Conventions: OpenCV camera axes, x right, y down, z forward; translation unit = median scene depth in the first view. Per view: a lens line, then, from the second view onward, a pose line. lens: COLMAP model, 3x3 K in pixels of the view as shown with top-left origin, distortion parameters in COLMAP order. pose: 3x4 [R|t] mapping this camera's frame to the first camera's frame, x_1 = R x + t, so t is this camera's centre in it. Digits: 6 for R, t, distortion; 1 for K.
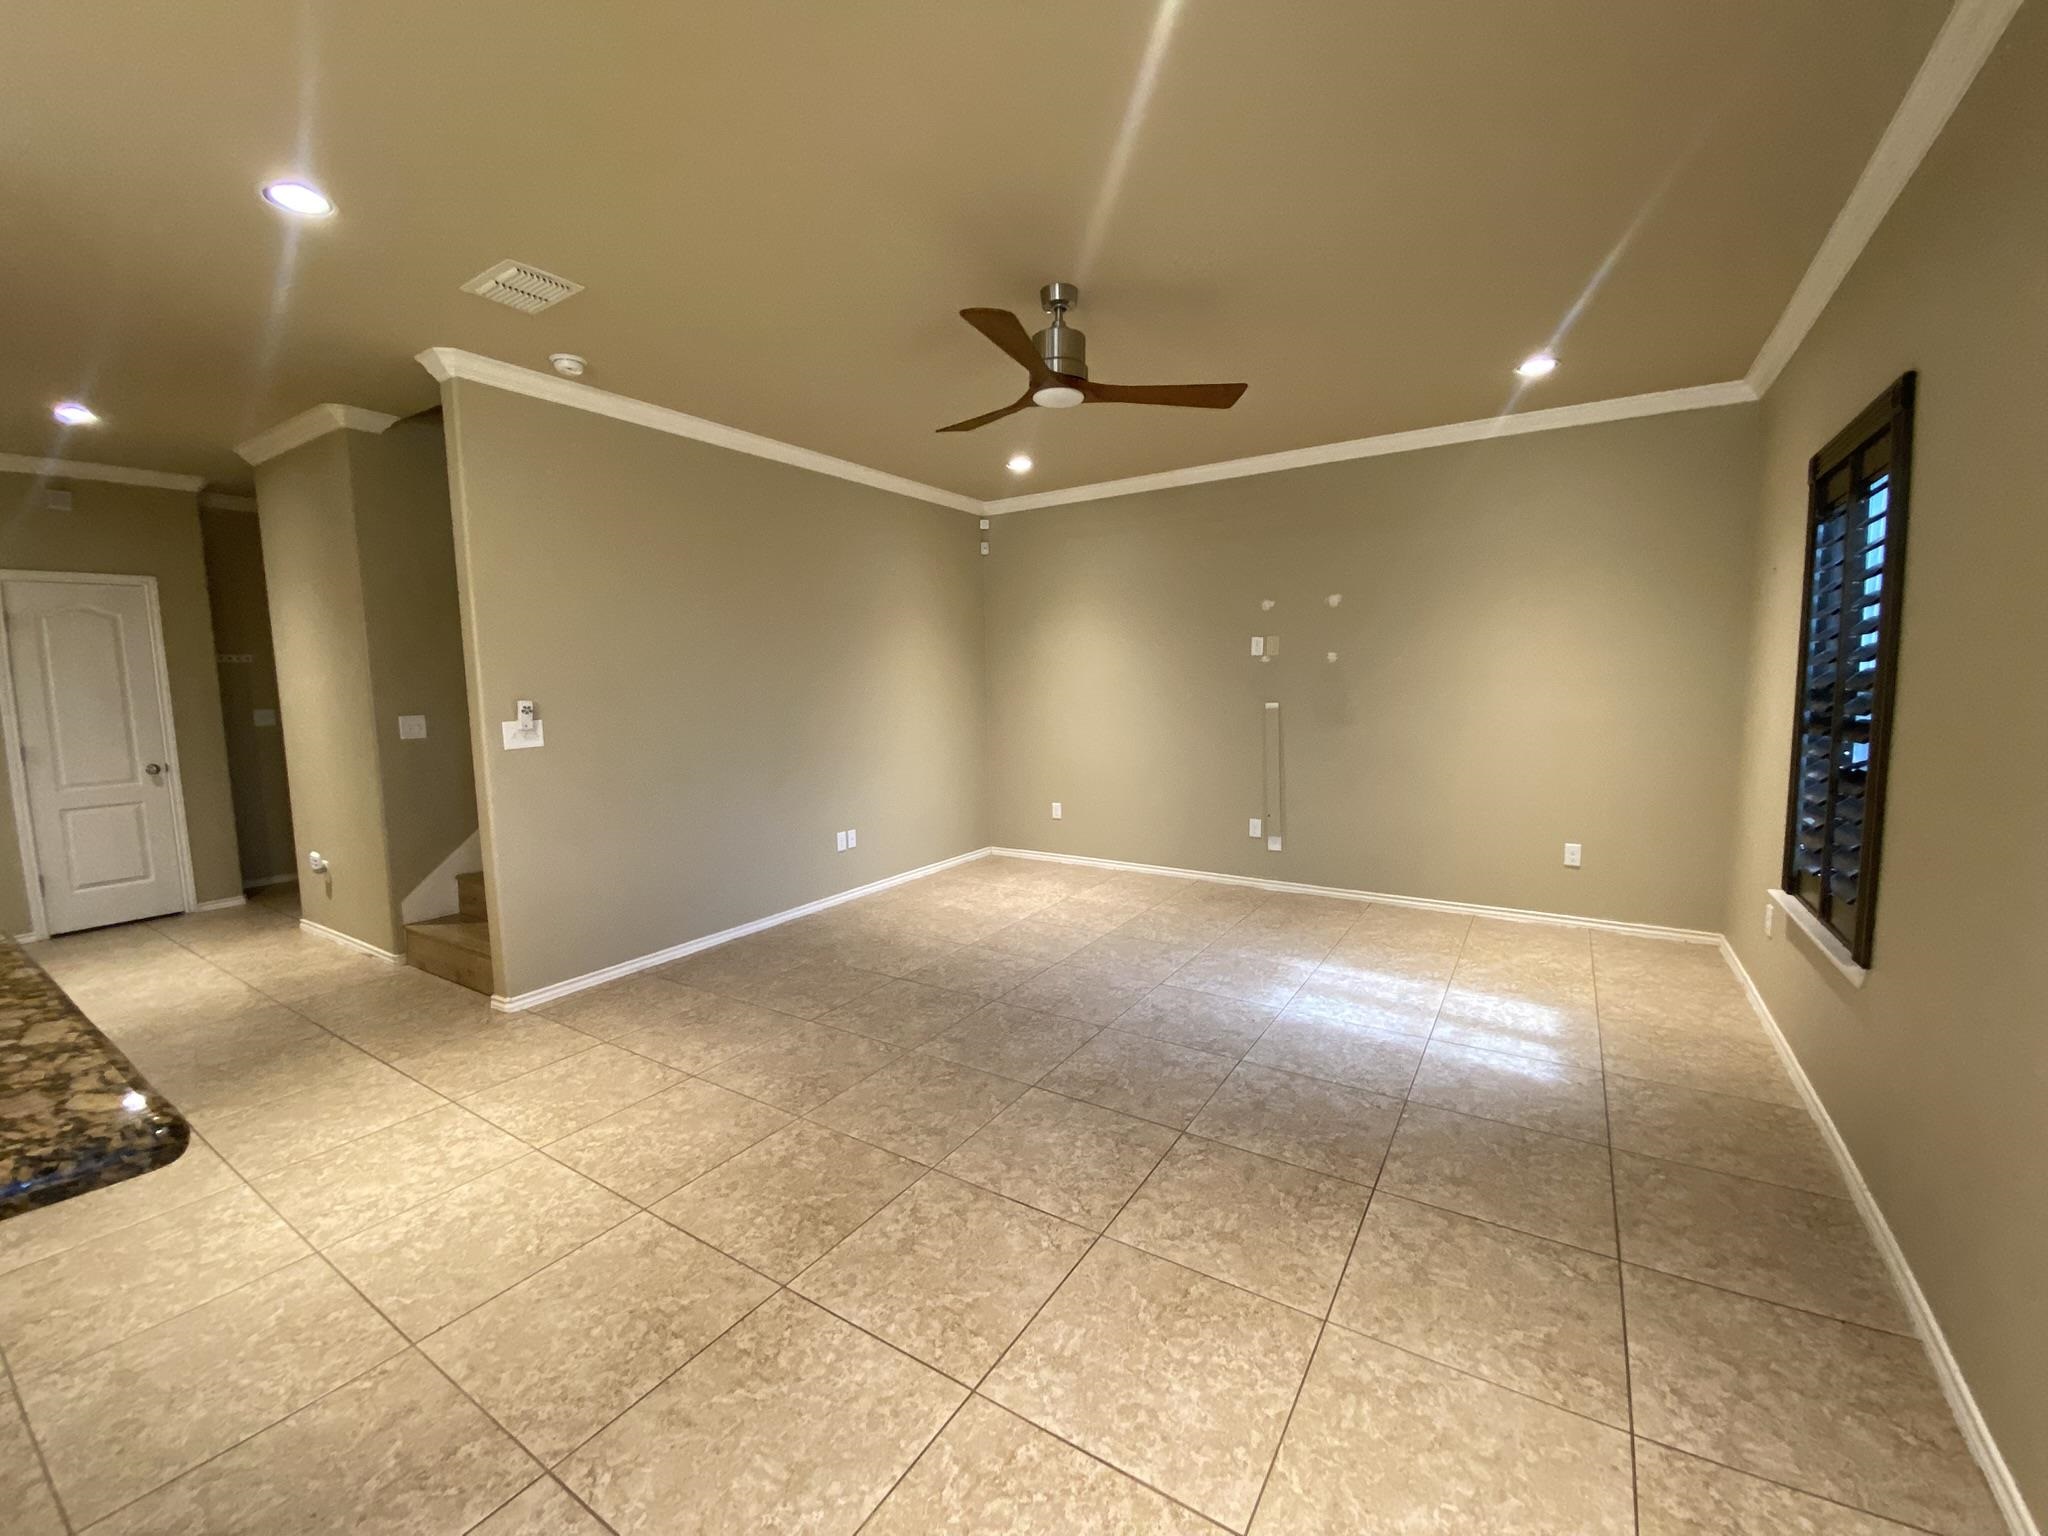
lens RADIAL K [[843.1, 0, 1007.5], [0, 843.1, 780.5], [0, 0, 1]] dist [-0.003391, -0.002918]
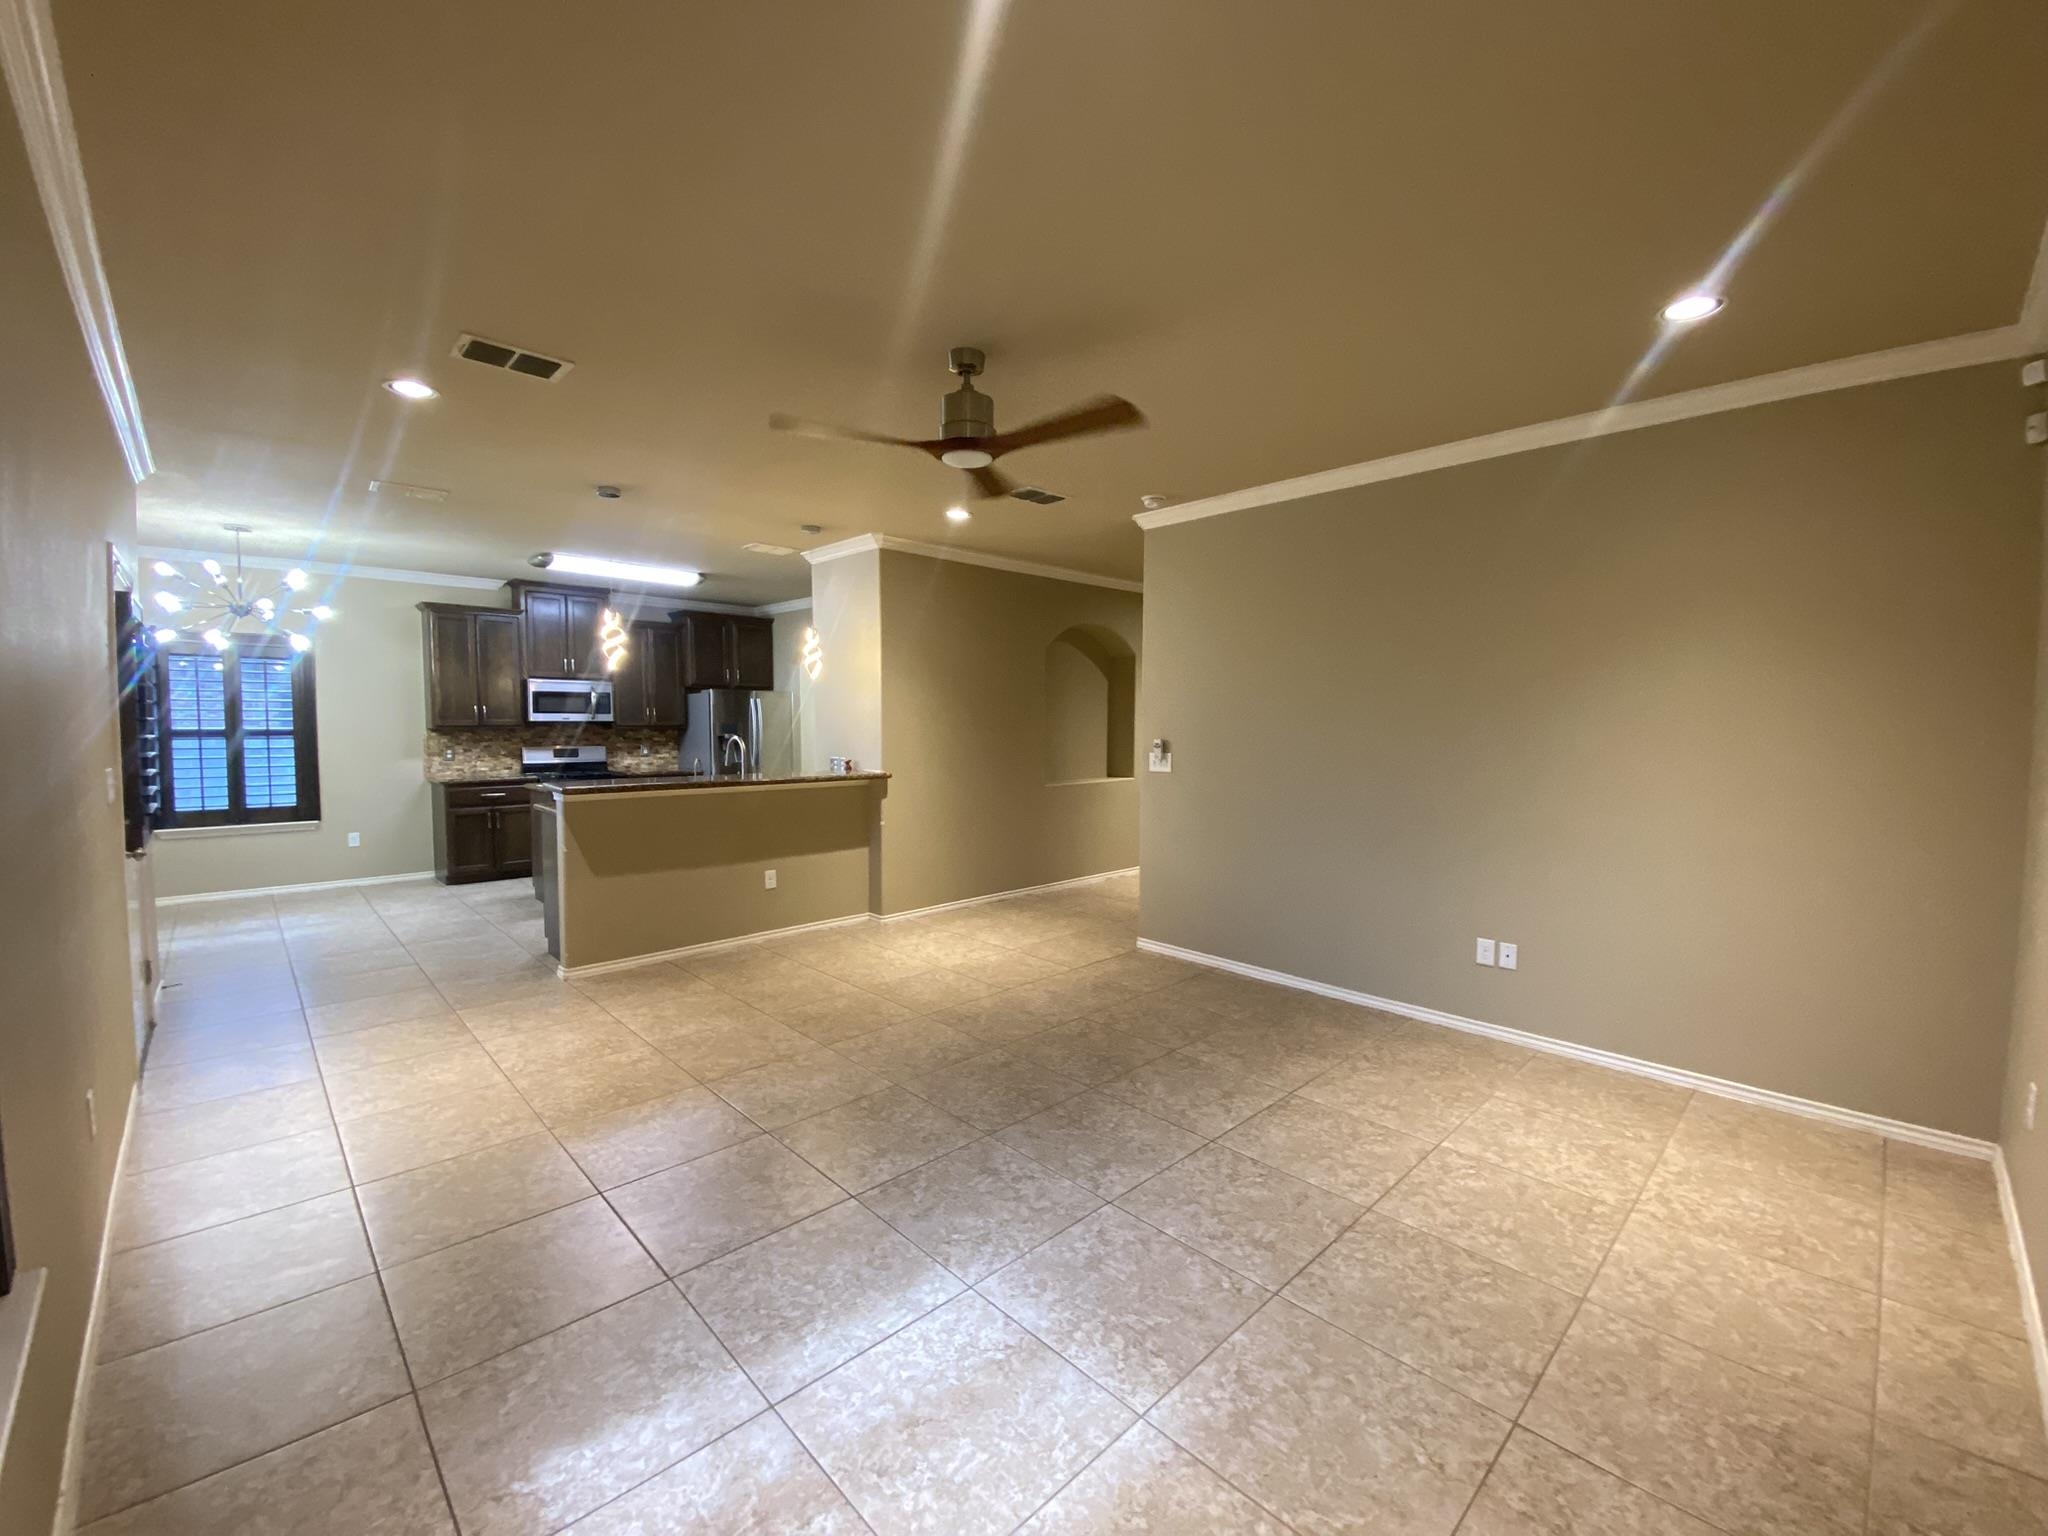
lens RADIAL K [[843.1, 0, 1016.8], [0, 843.1, 769.3], [0, 0, 1]] dist [-0.003391, -0.002918]
pose [[-0.227149, 0.086478, -0.970013, 0.801392], [-0.124414, 0.985311, 0.116976, -0.161339], [0.965880, 0.147254, -0.213053, 1.005999]]
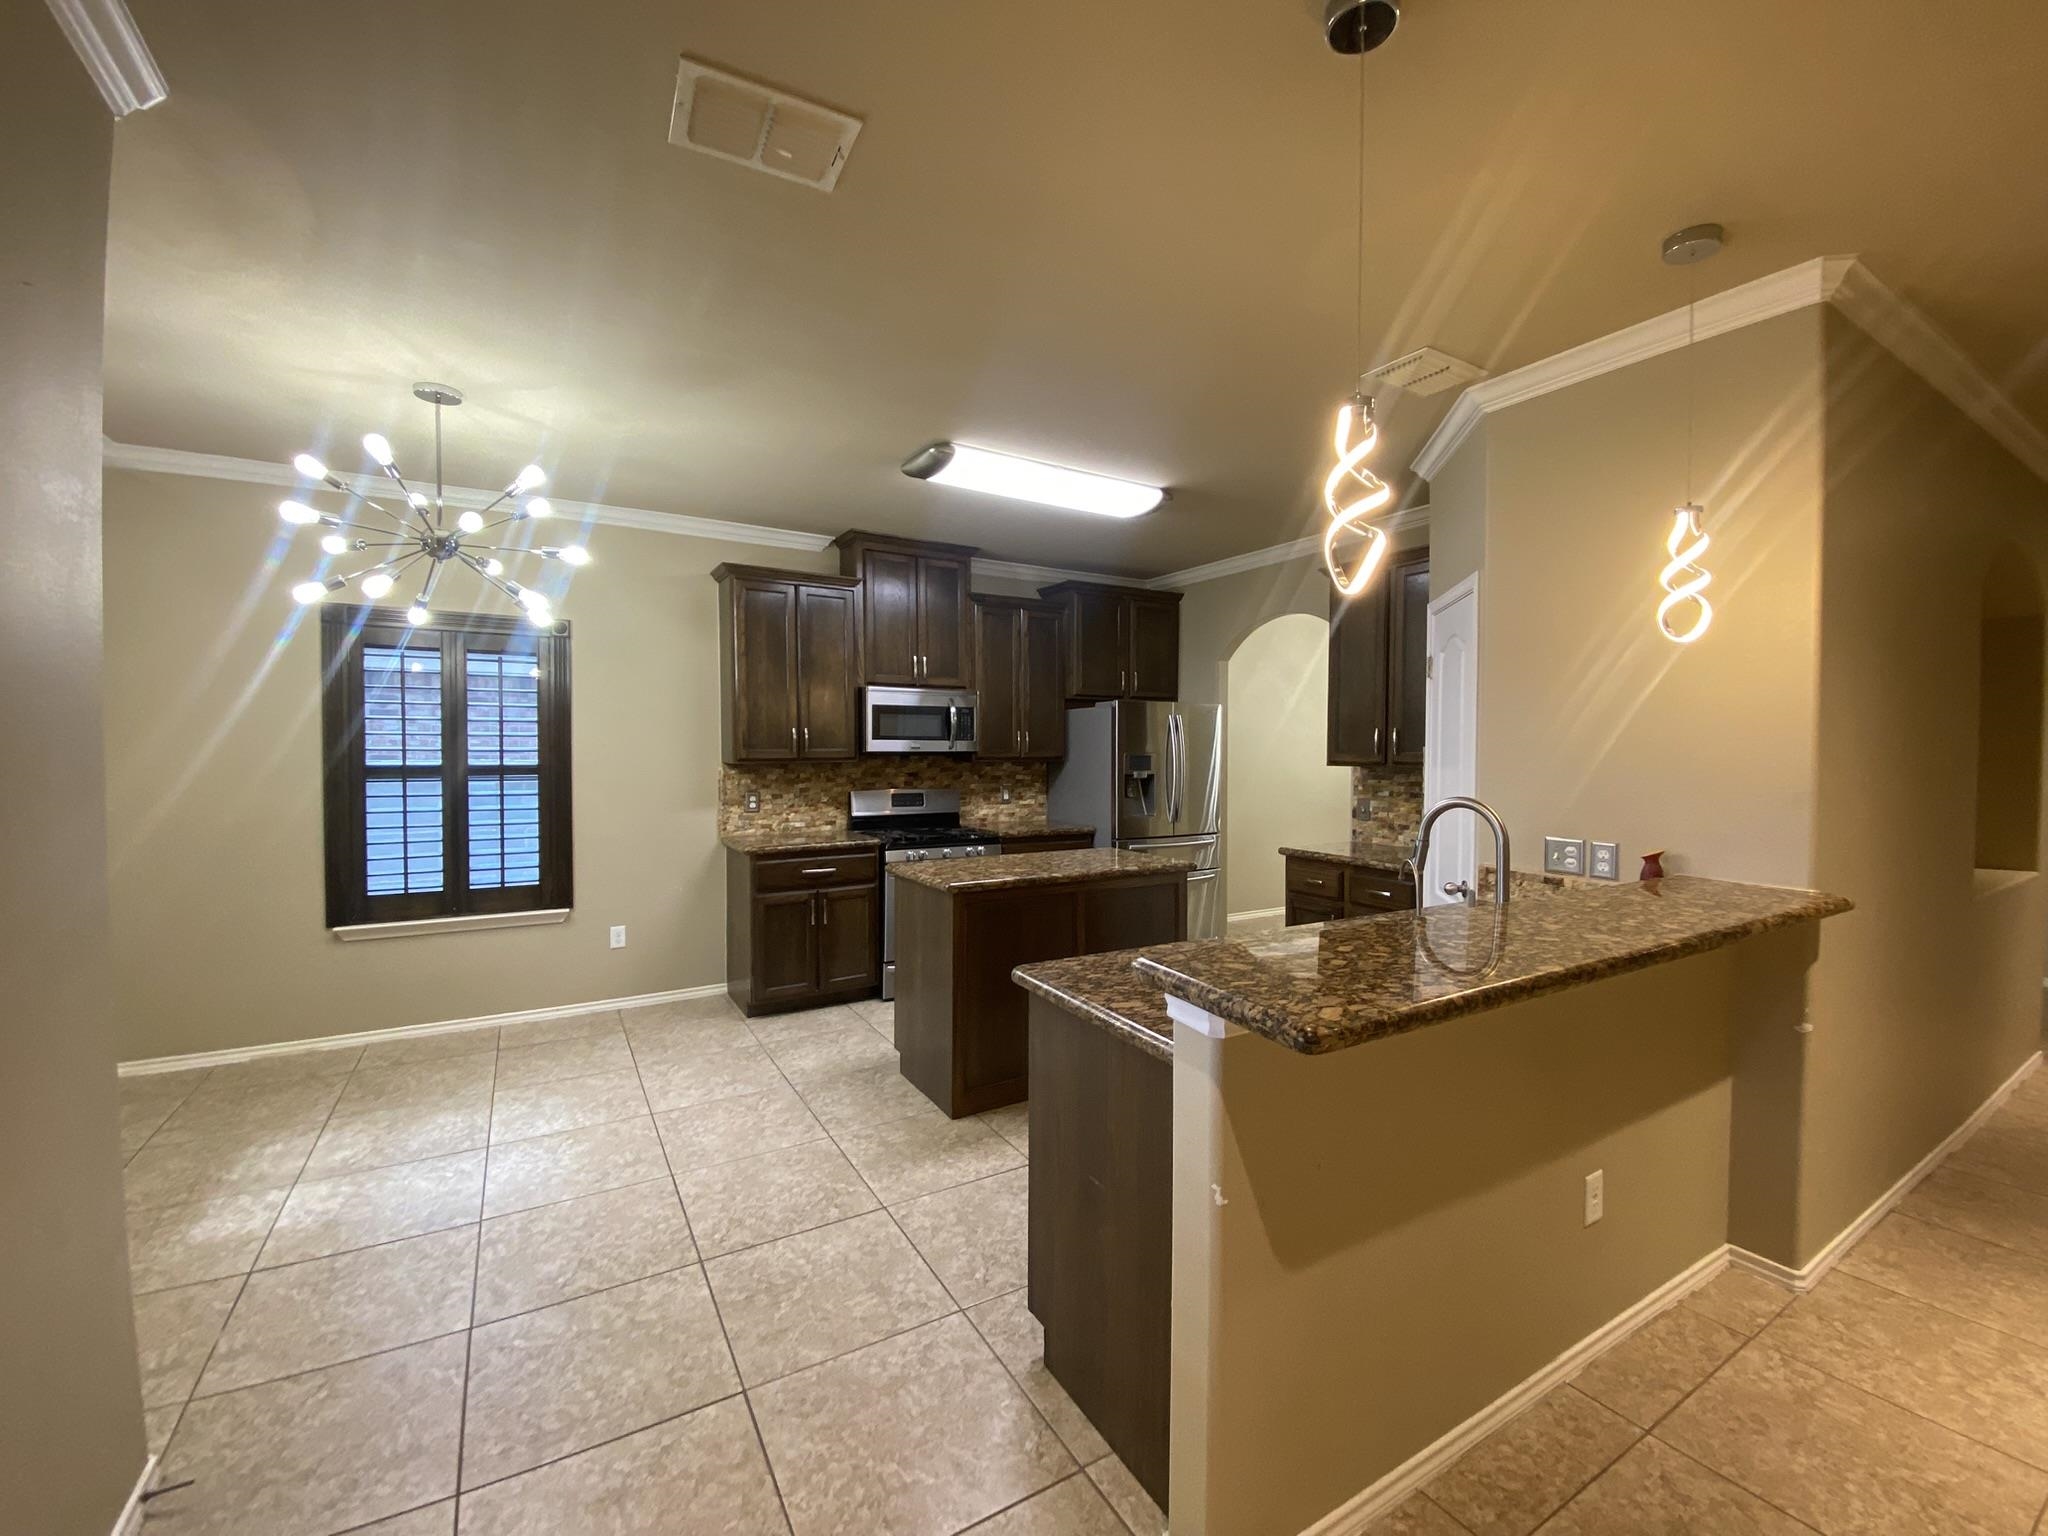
lens RADIAL K [[843.1, 0, 1031.3], [0, 843.1, 764.7], [0, 0, 1]] dist [-0.003391, -0.002918]
pose [[-0.440334, 0.049762, -0.896454, 0.152359], [-0.110199, 0.987918, 0.108968, -0.043445], [0.891046, 0.146771, -0.429530, 0.224009]]
